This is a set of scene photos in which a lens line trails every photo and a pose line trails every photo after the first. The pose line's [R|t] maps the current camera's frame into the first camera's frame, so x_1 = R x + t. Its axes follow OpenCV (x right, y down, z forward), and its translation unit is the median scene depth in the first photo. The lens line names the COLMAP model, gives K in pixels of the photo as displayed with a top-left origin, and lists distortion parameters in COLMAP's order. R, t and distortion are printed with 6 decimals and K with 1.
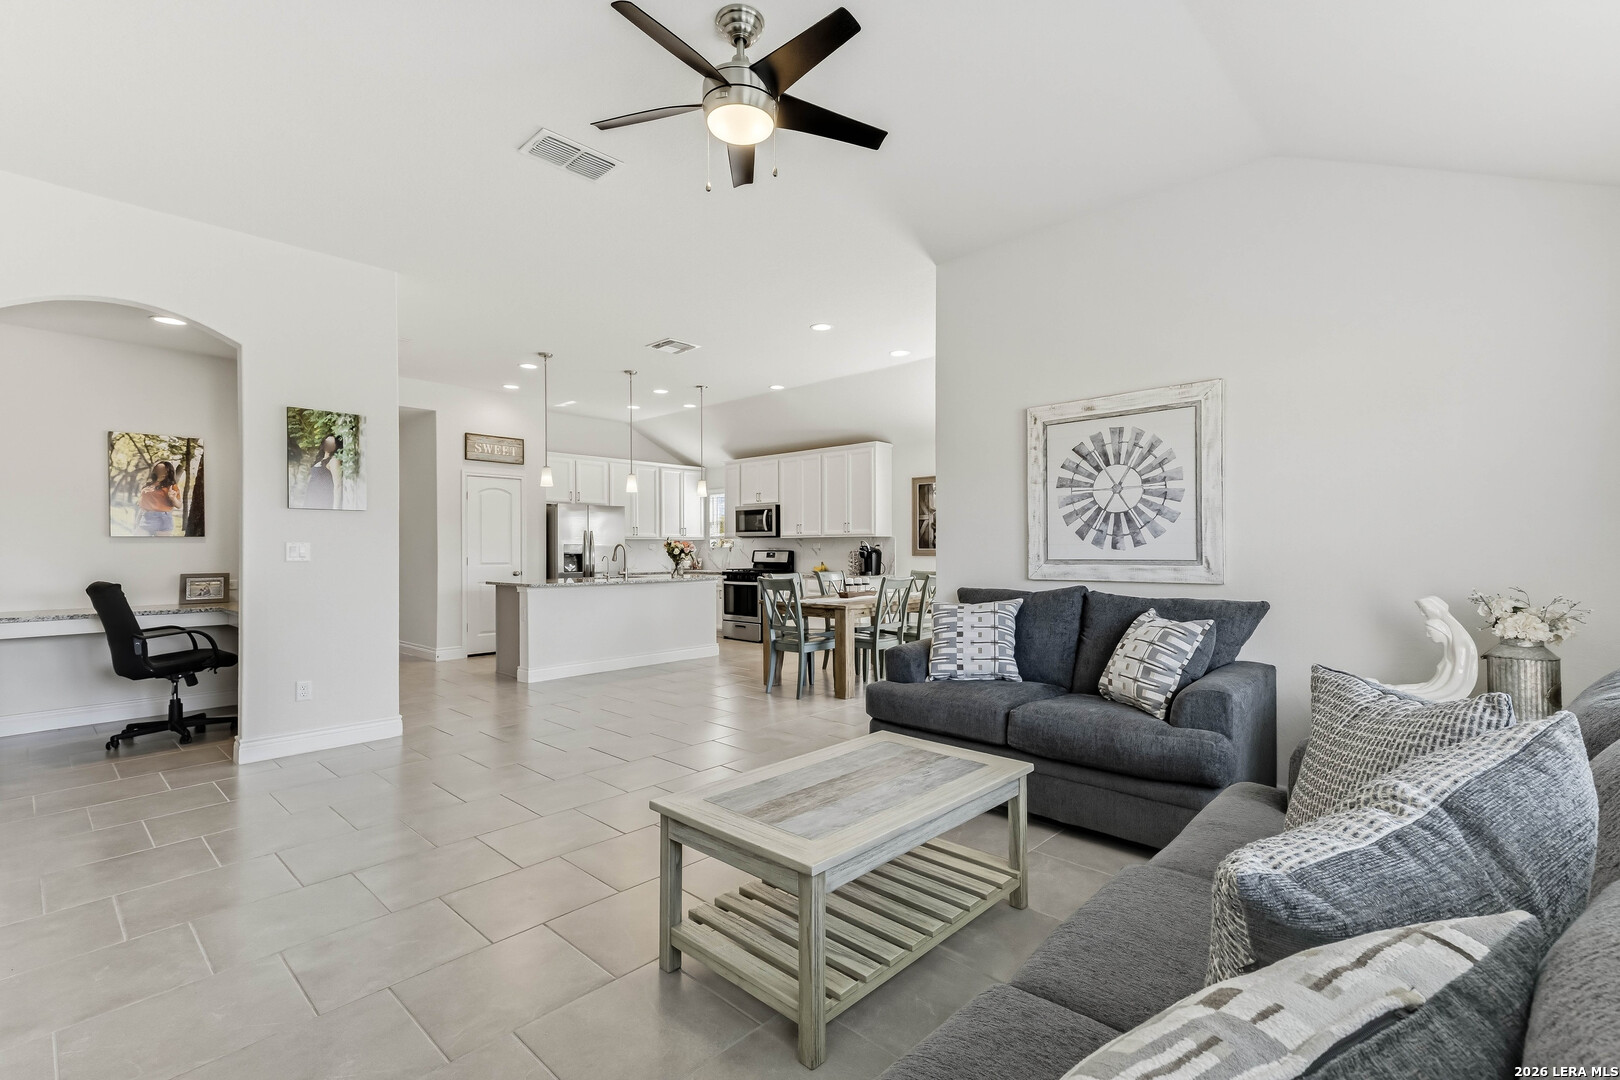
lens RADIAL K [[718.6, 0, 808.8], [0, 718.6, 545.1], [0, 0, 1]] dist [0.040276, 0.002772]
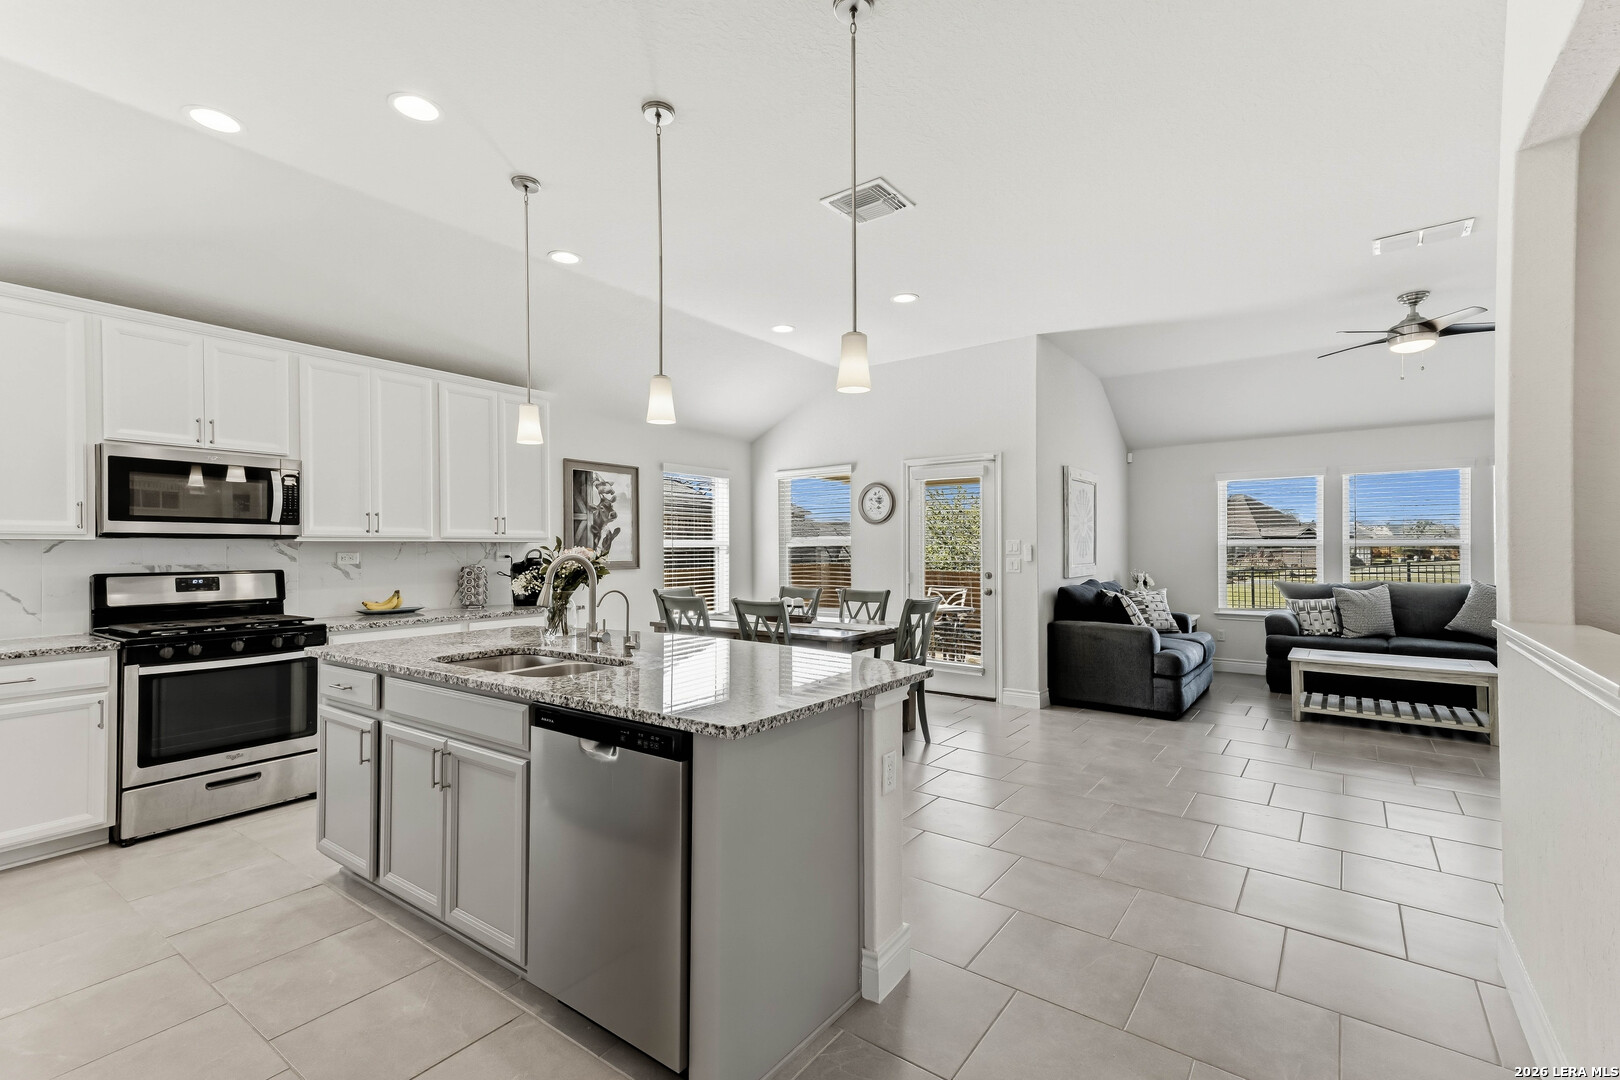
lens RADIAL K [[718.6, 0, 801.2], [0, 718.6, 545.7], [0, 0, 1]] dist [0.040276, 0.002772]
pose [[-0.101280, 0.008747, 0.994820, -0.671596], [0.000620, 0.999962, -0.008729, -0.004281], [-0.994858, -0.000267, -0.101281, 1.003509]]
